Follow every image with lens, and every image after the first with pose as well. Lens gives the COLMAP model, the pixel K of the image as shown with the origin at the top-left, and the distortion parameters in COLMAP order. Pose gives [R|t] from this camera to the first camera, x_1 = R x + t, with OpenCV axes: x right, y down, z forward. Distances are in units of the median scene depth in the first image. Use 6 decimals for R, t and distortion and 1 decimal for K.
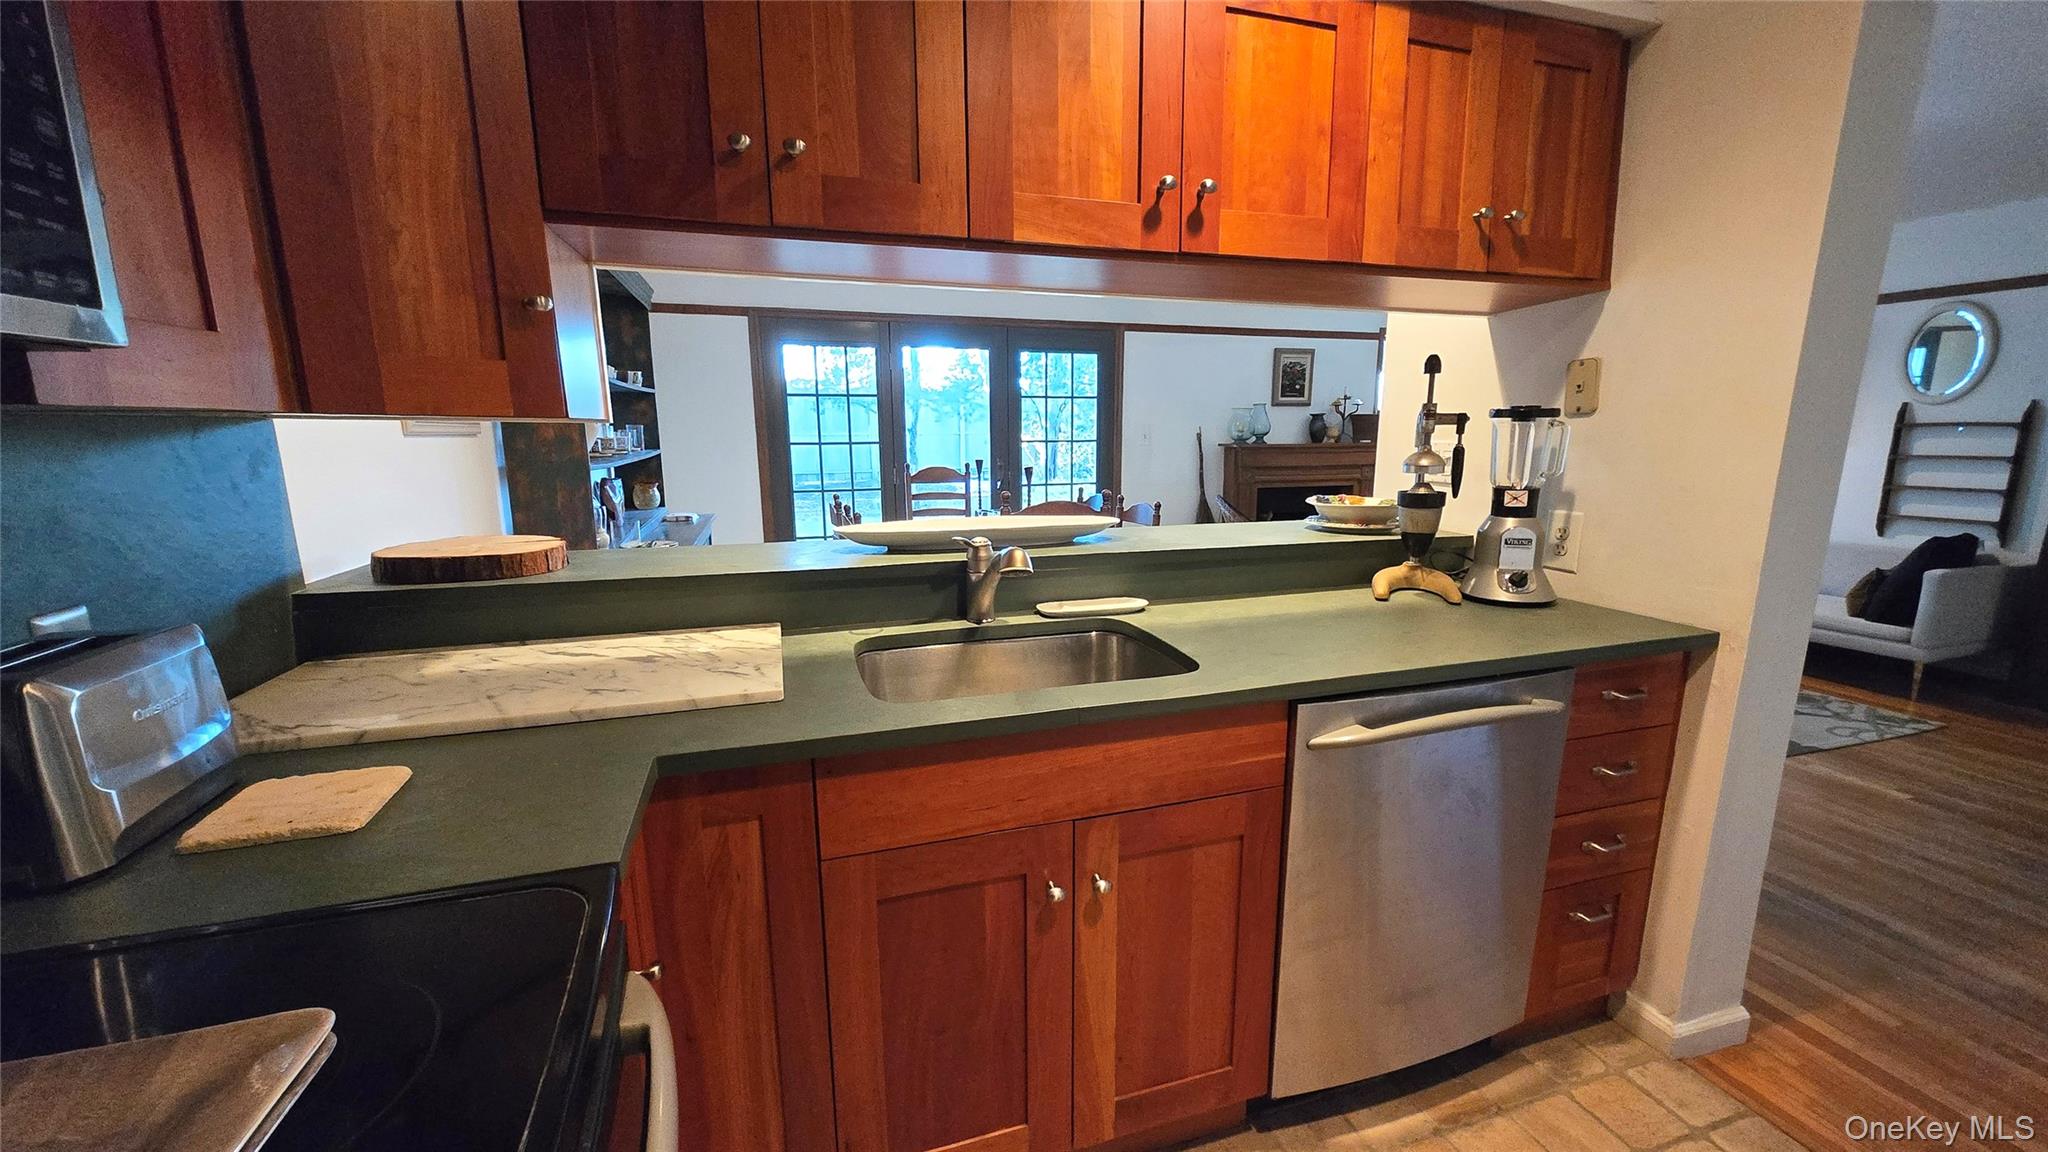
lens RADIAL K [[808.9, 0, 1044.1], [0, 808.9, 589.1], [0, 0, 1]] dist [0.007815, -0.003001]
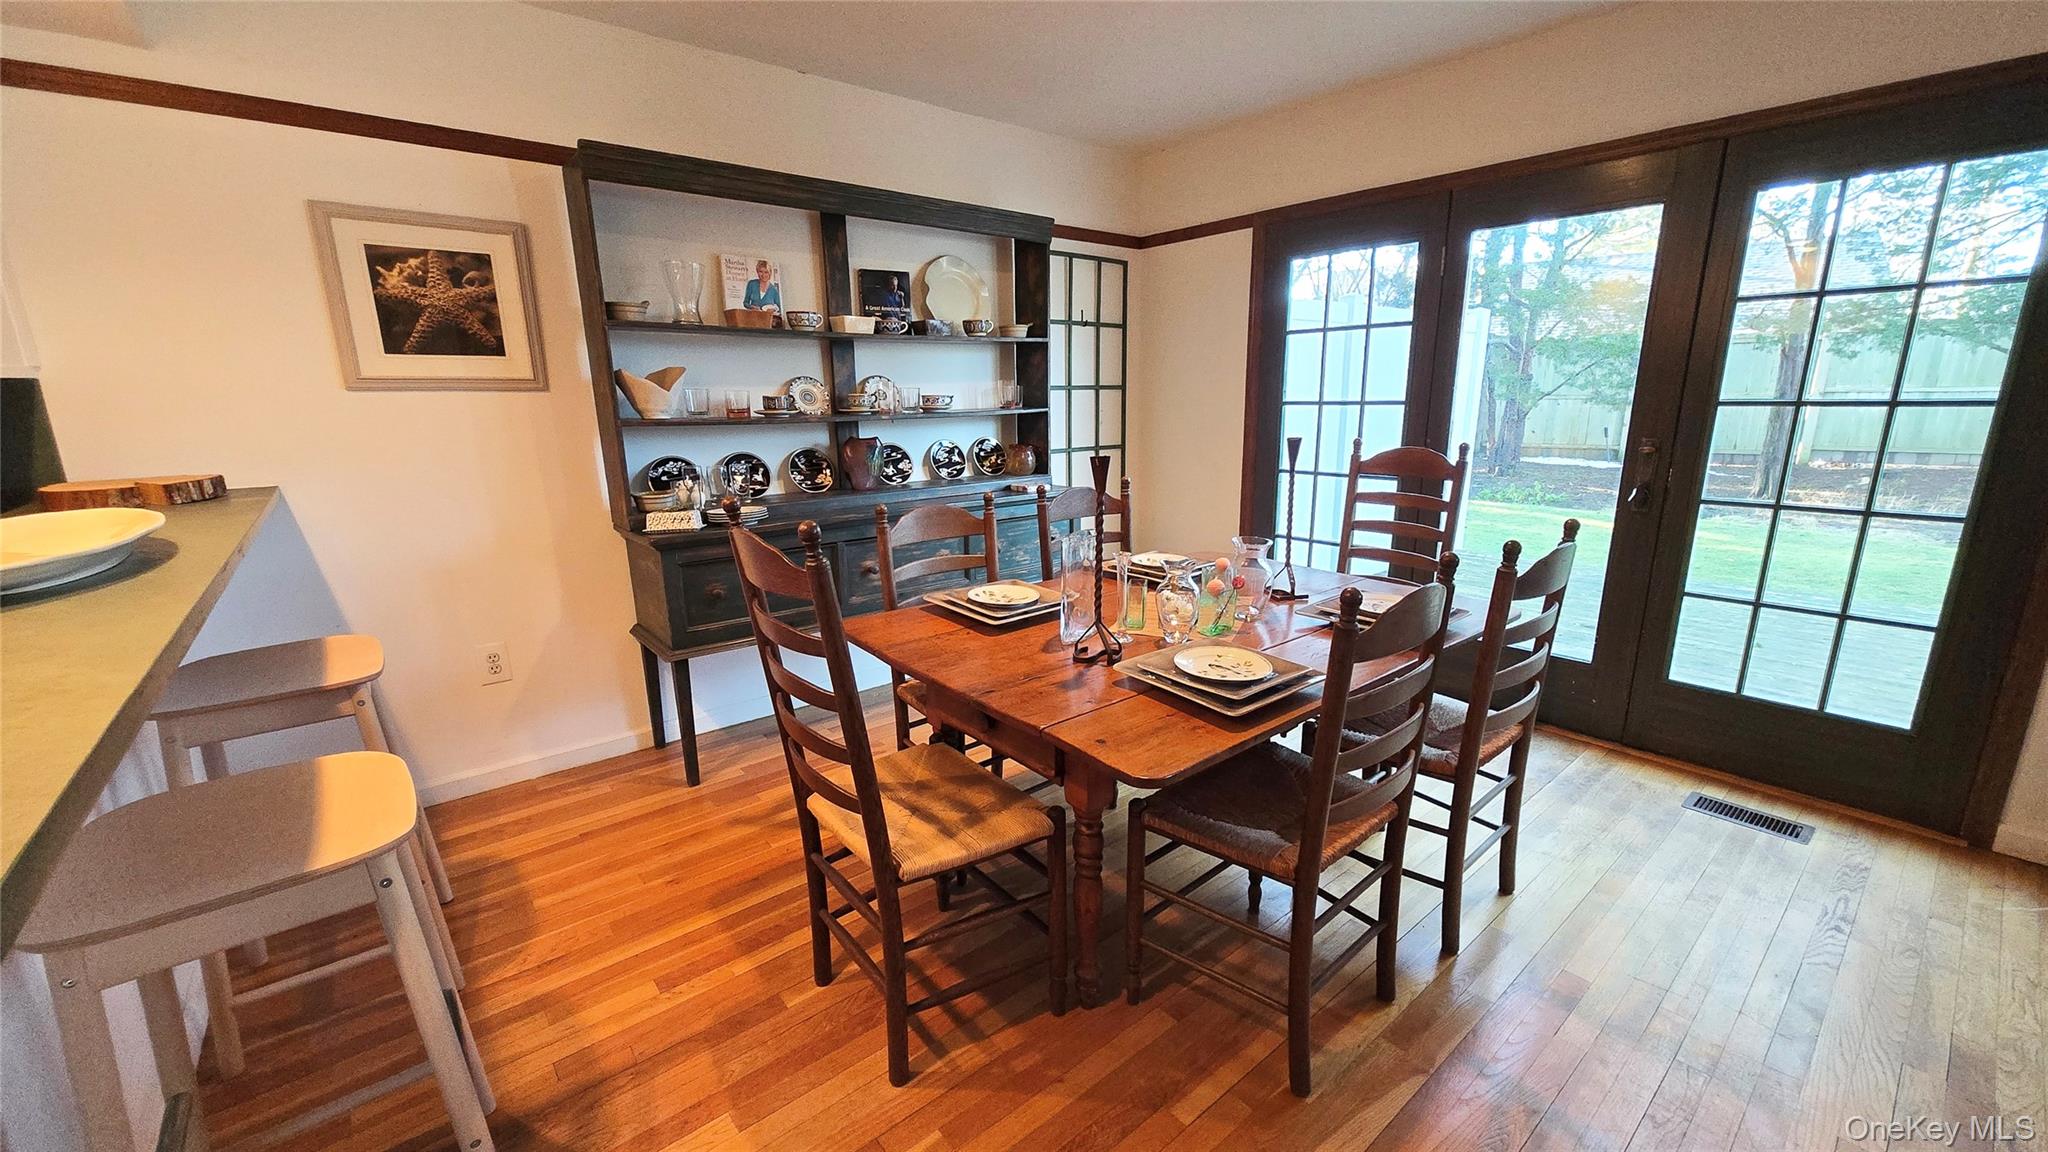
lens RADIAL K [[808.9, 0, 1039.9], [0, 808.9, 584.9], [0, 0, 1]] dist [0.007815, -0.003001]
pose [[0.372192, 0.213069, -0.903369, 0.283167], [-0.172952, 0.972168, 0.158039, -0.100343], [0.911900, 0.097418, 0.398684, 0.540724]]
